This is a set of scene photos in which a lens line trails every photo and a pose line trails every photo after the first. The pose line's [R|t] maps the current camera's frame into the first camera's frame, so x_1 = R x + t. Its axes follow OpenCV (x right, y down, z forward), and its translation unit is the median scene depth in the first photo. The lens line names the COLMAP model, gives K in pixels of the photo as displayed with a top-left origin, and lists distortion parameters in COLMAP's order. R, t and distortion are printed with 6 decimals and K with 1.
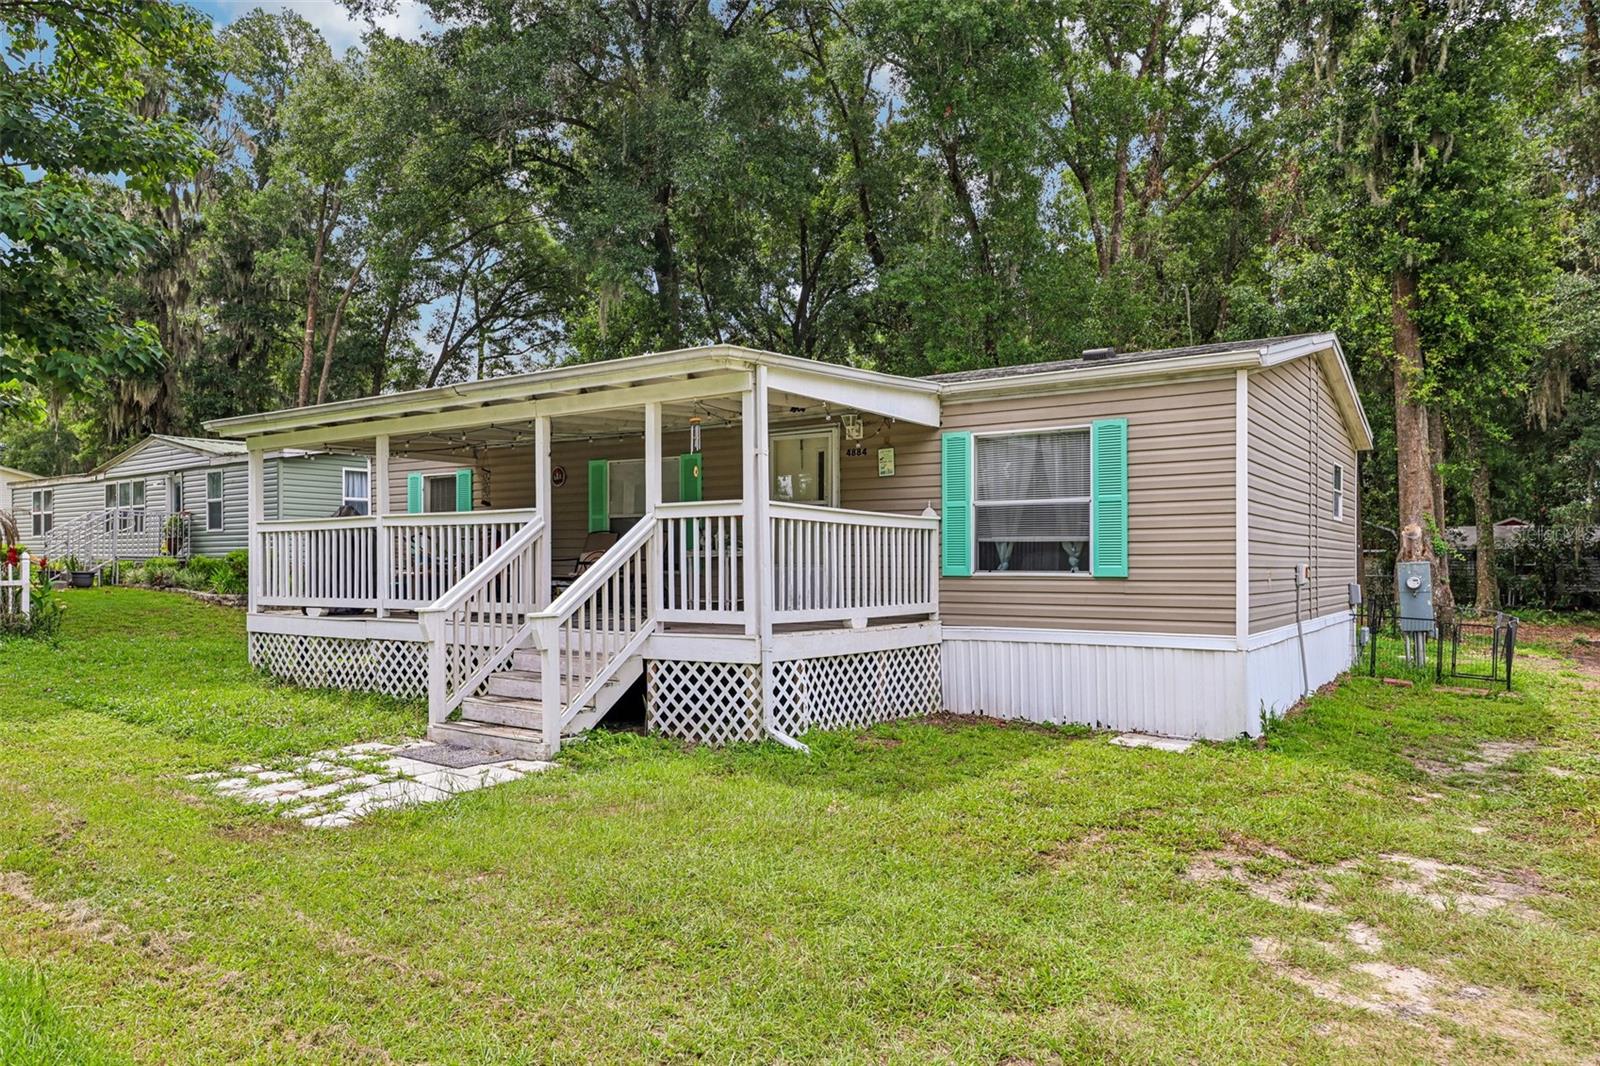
lens RADIAL K [[1050.9, 0, 794.8], [0, 1050.9, 563.3], [0, 0, 1]] dist [0.001637, 0.000445]
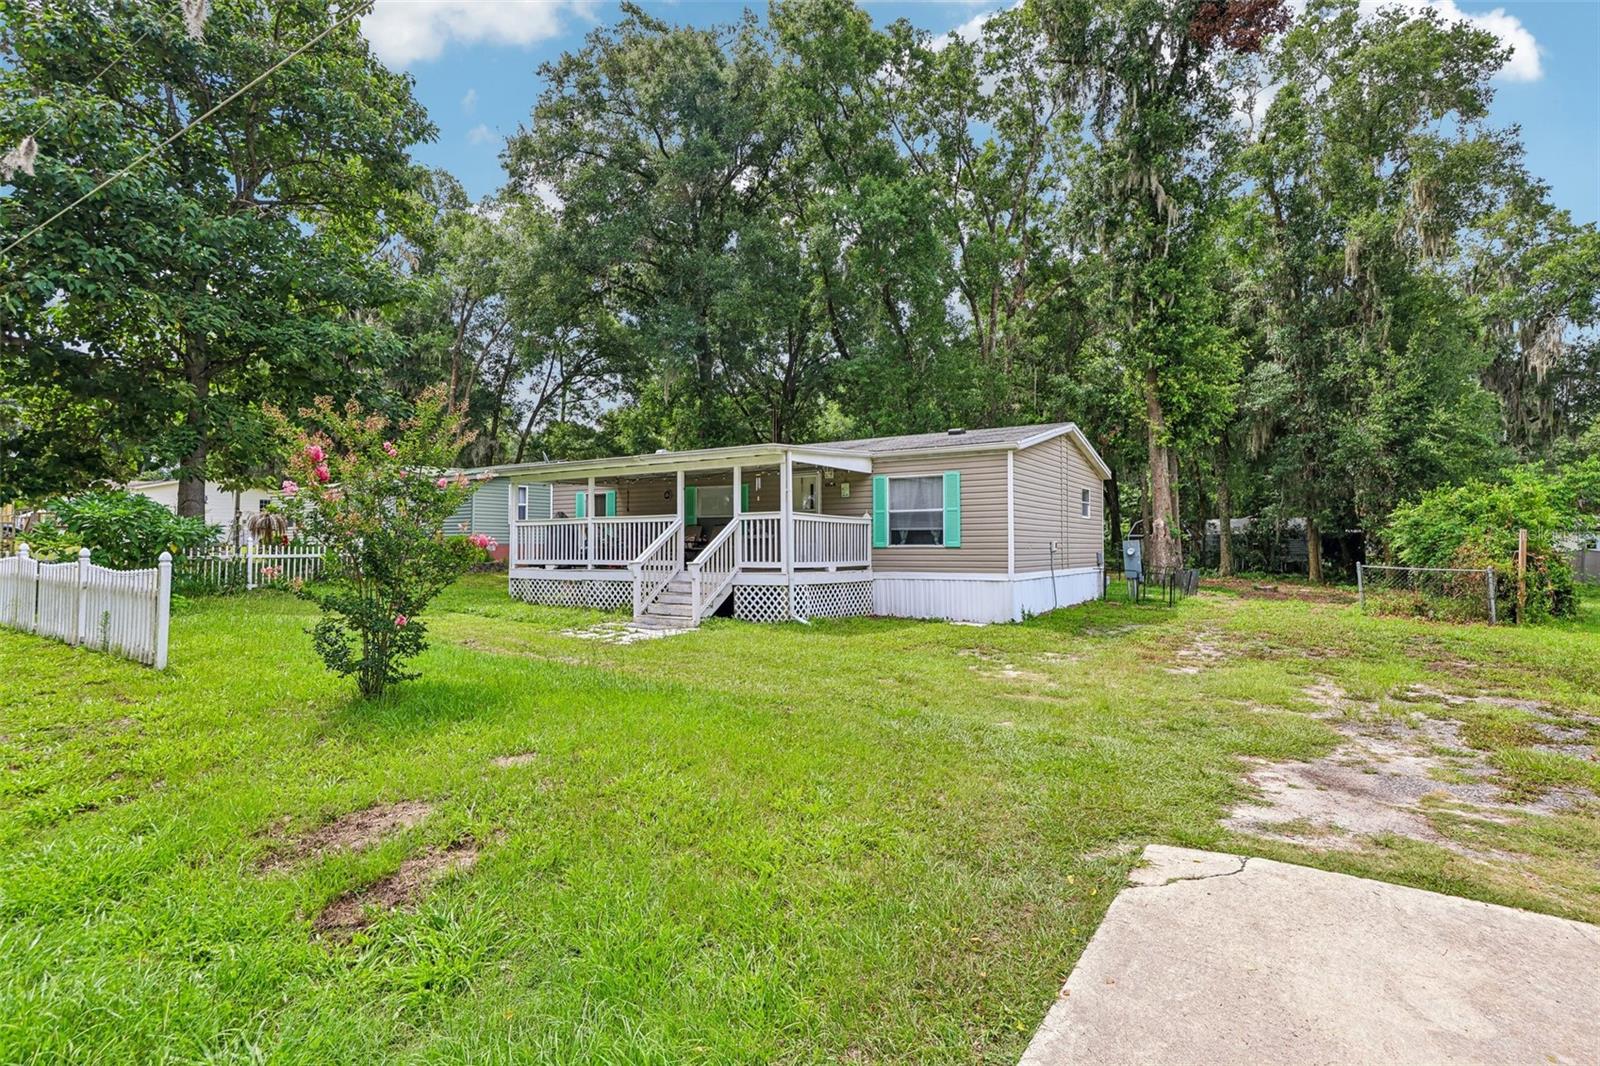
lens RADIAL K [[816.2, 0, 800.0], [0, 816.2, 533.0], [0, 0, 1]] dist [-0.000624, 0.000266]
pose [[0.999569, -0.002077, 0.029284, -0.042143], [0.002568, 0.999857, -0.016738, 0.009928], [-0.029245, 0.016806, 0.999431, -0.519120]]
